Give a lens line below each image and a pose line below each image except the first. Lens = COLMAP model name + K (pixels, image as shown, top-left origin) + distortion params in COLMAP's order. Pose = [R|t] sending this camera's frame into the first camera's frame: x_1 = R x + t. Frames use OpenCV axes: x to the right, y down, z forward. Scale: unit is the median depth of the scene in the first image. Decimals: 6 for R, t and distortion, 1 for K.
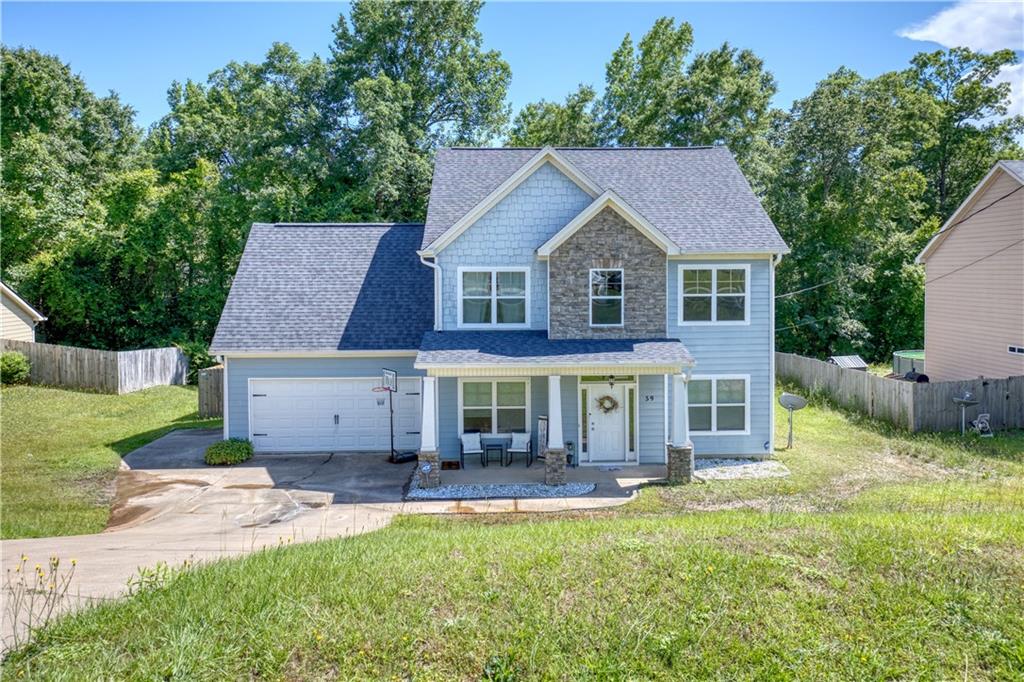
lens RADIAL K [[747.9, 0, 516.9], [0, 747.9, 302.8], [0, 0, 1]] dist [0.067270, 0.001618]
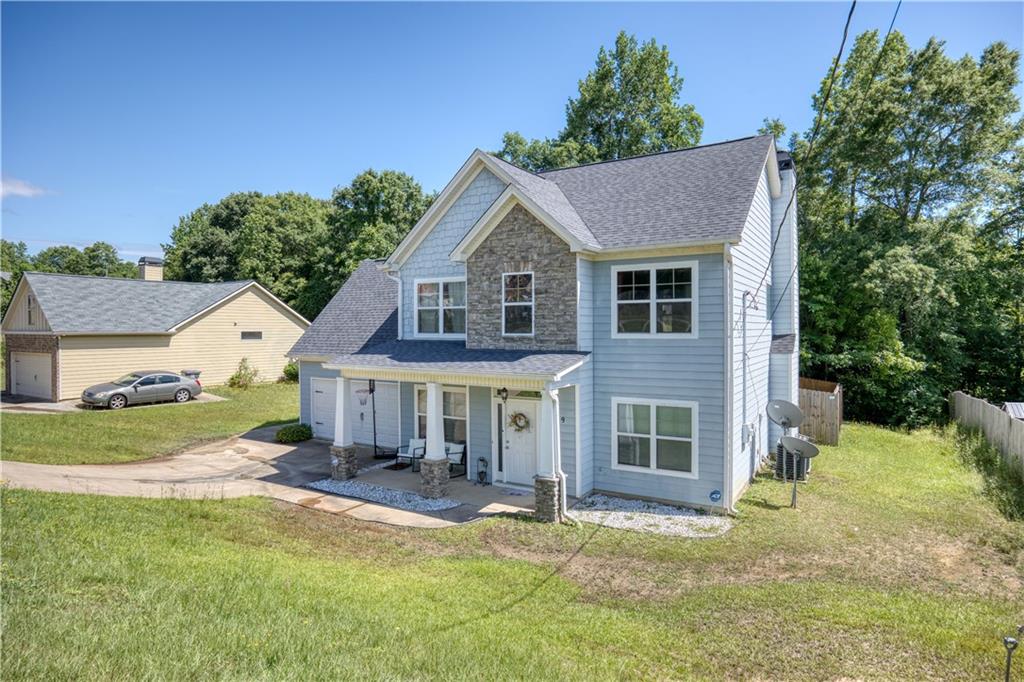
lens RADIAL K [[581.8, 0, 512.0], [0, 581.8, 339.2], [0, 0, 1]] dist [-0.019305, 0.001707]
pose [[0.830083, 0.013886, -0.557467, 0.506812], [-0.027588, 0.999488, -0.016183, 0.047037], [0.556957, 0.028812, 0.830041, 0.409968]]
